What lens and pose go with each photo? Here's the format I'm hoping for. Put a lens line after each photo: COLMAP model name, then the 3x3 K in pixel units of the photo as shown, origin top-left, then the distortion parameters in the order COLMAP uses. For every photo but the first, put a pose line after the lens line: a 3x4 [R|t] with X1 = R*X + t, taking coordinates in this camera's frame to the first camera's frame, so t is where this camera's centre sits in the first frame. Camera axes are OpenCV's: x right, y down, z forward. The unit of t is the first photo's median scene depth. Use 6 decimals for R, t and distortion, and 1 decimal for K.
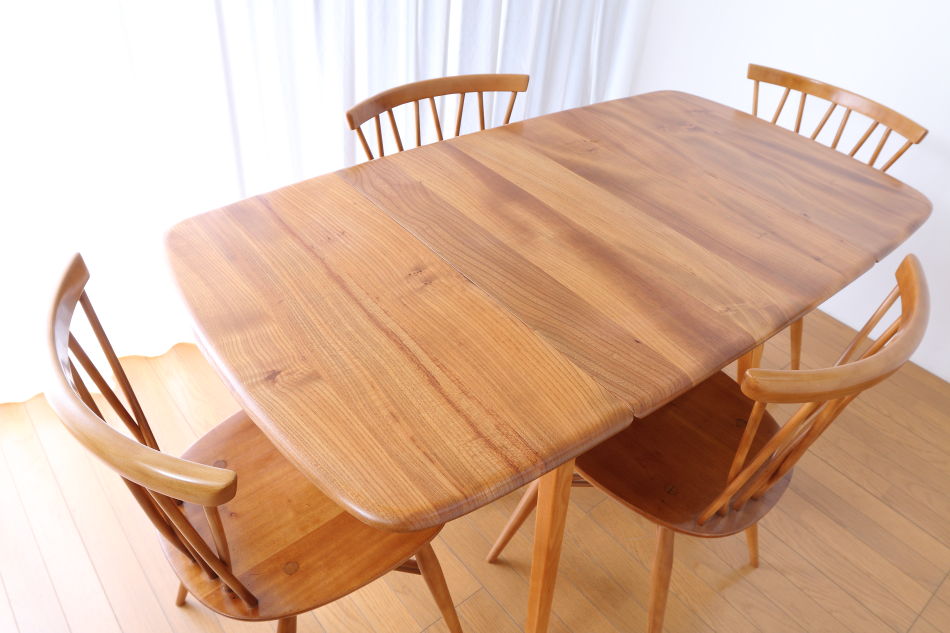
lens RADIAL K [[685.8, 0, 477.2], [0, 685.8, 313.6], [0, 0, 1]] dist [-0.049871, 0.032320]
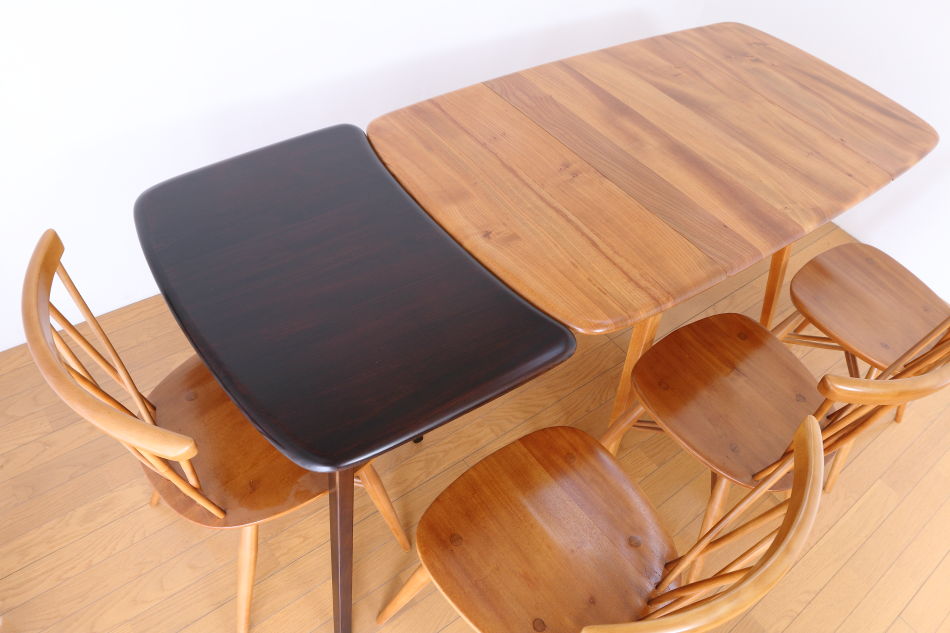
lens RADIAL K [[685.8, 0, 468.4], [0, 685.8, 313.8], [0, 0, 1]] dist [-0.049871, 0.032320]
pose [[0.998449, 0.051055, 0.022209, -0.264460], [-0.053828, 0.987107, 0.150740, 0.029047], [-0.014227, -0.151701, 0.988324, -0.348405]]
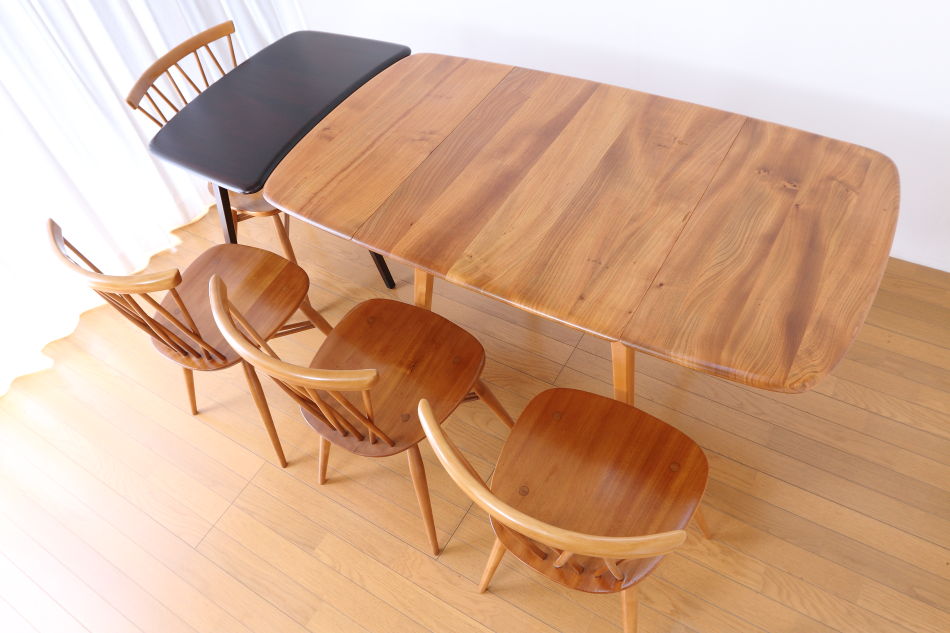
lens RADIAL K [[685.8, 0, 468.8], [0, 685.8, 317.4], [0, 0, 1]] dist [-0.049871, 0.032320]
pose [[0.318901, 0.649978, -0.689805, 1.242075], [-0.461749, 0.742137, 0.485819, -0.521305], [0.827702, 0.163589, 0.536795, 0.227869]]
